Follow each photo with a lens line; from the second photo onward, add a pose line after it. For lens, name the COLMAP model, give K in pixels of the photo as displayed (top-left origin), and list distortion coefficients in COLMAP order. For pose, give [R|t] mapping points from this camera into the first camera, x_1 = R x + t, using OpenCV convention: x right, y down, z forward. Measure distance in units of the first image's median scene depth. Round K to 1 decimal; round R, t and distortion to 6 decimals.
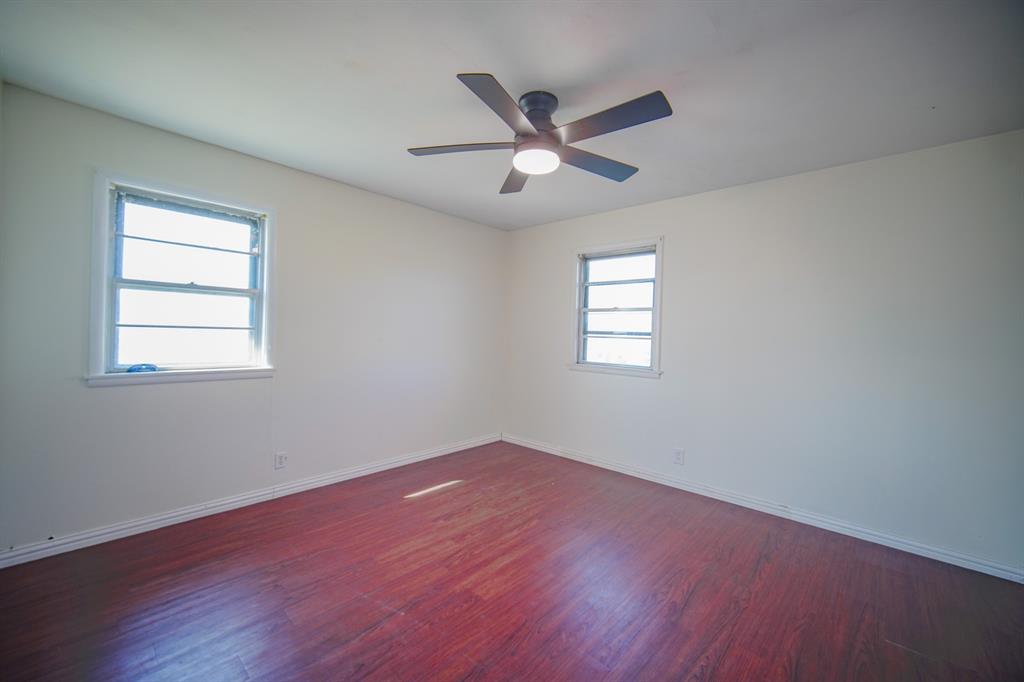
lens RADIAL K [[404.3, 0, 517.8], [0, 404.3, 337.5], [0, 0, 1]] dist [-0.002349, 0.000885]
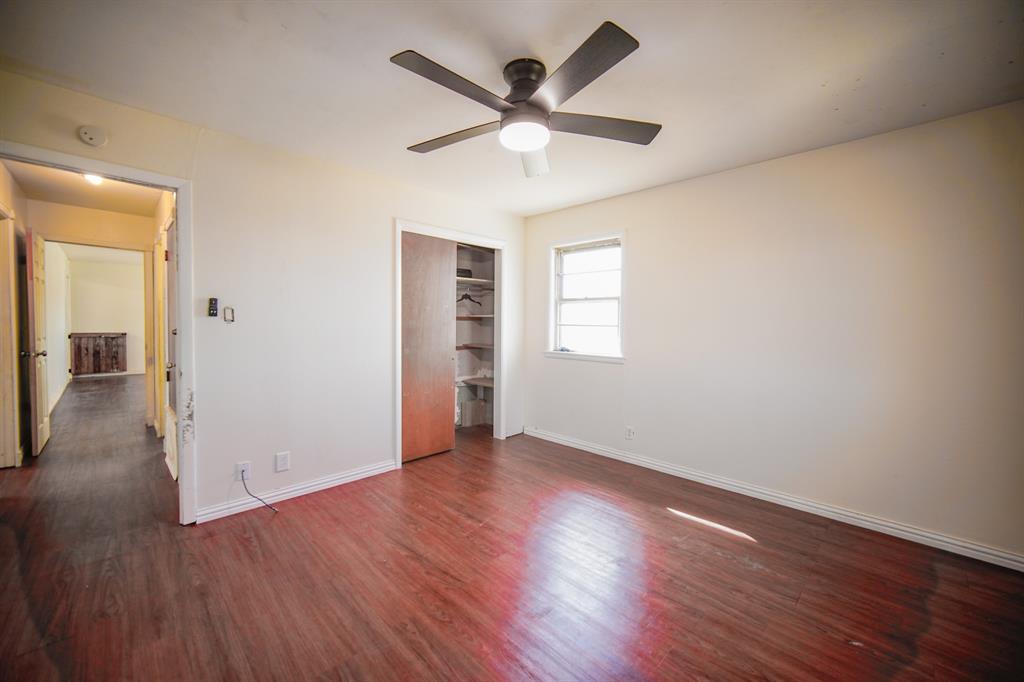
lens RADIAL K [[404.3, 0, 510.5], [0, 404.3, 339.3], [0, 0, 1]] dist [-0.002349, 0.000885]
pose [[-0.058747, 0.005884, -0.998256, 0.676203], [-0.028677, 0.999560, 0.007580, 0.021744], [0.997861, 0.029073, -0.058553, 0.726996]]
